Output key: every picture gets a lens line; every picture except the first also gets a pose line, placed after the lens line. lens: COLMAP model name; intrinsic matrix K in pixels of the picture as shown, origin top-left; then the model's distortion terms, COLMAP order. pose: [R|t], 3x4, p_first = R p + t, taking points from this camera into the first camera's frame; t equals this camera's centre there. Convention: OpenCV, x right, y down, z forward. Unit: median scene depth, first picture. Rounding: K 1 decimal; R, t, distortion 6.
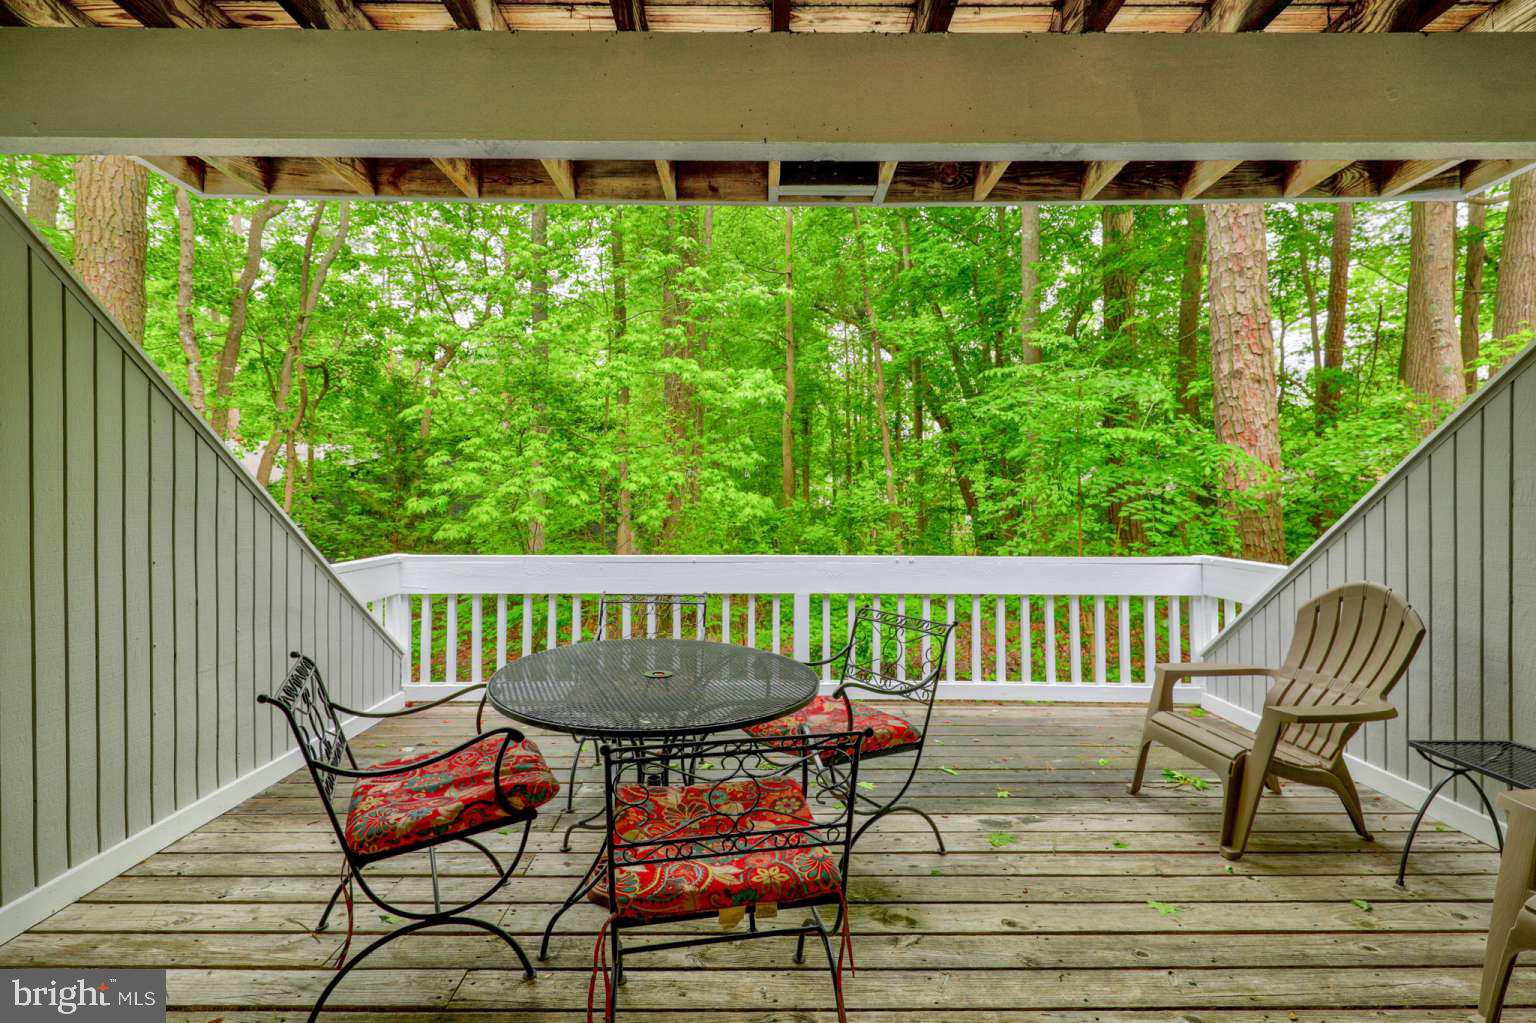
lens RADIAL K [[931.3, 0, 767.1], [0, 931.3, 490.5], [0, 0, 1]] dist [-0.001321, -0.032844]
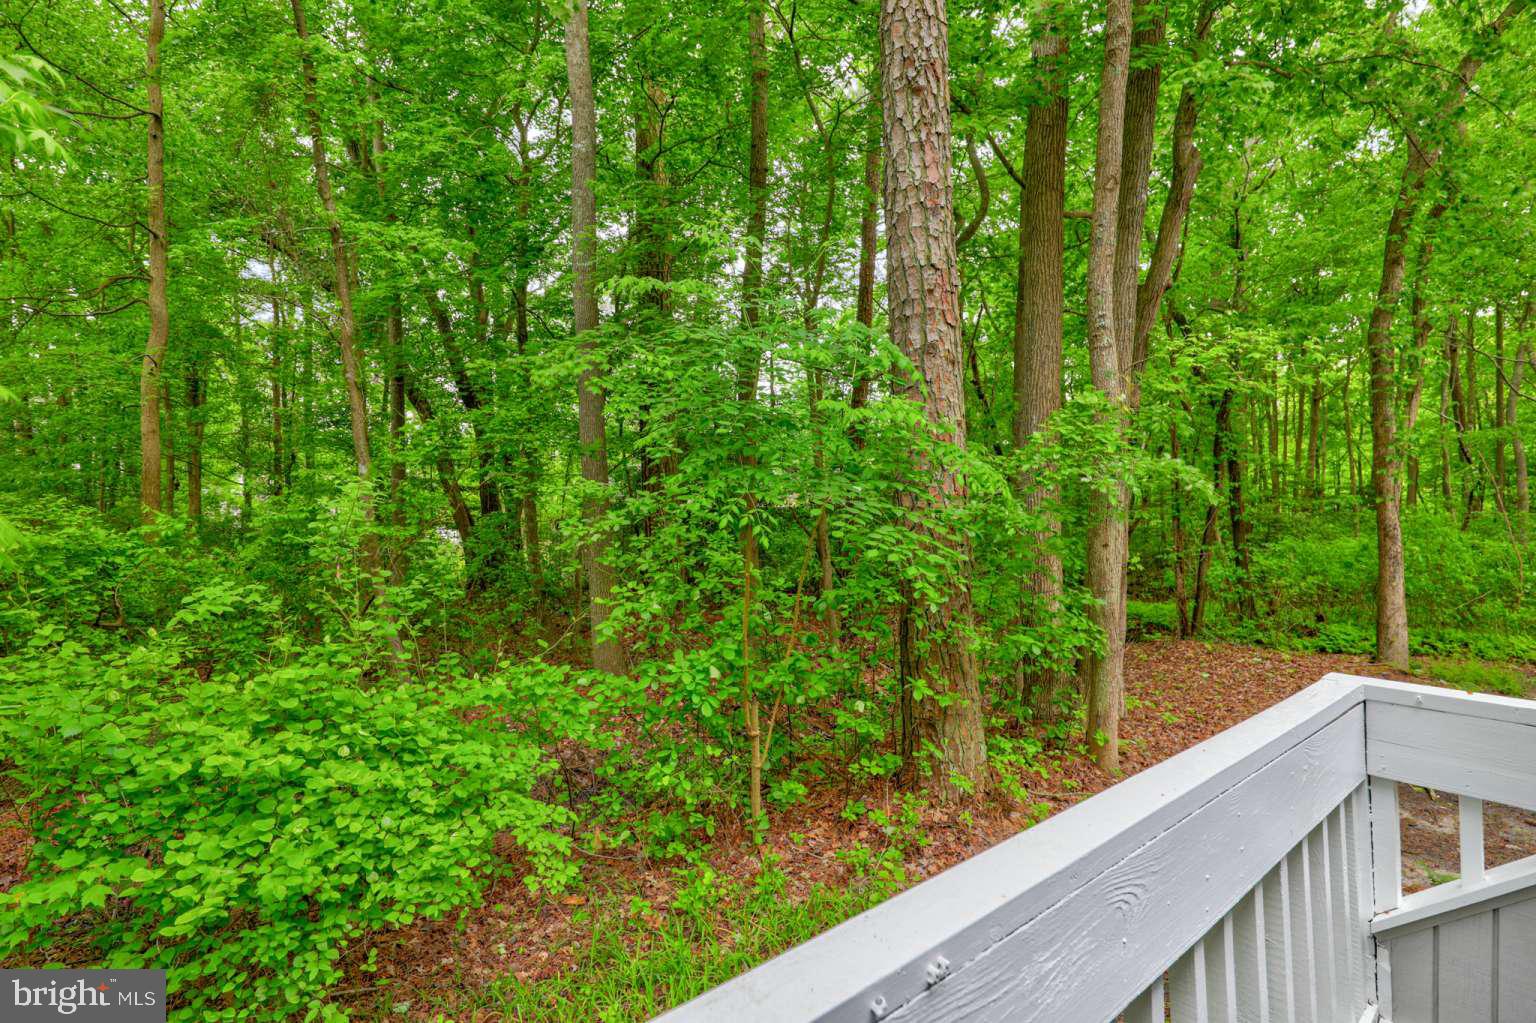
lens RADIAL K [[762.3, 0, 769.5], [0, 762.3, 491.7], [0, 0, 1]] dist [0.000046, 0.000033]
pose [[0.779444, 0.017131, 0.626237, 0.025537], [-0.015814, 0.999846, -0.007669, -0.005160], [-0.626272, -0.003926, 0.779595, 0.405283]]
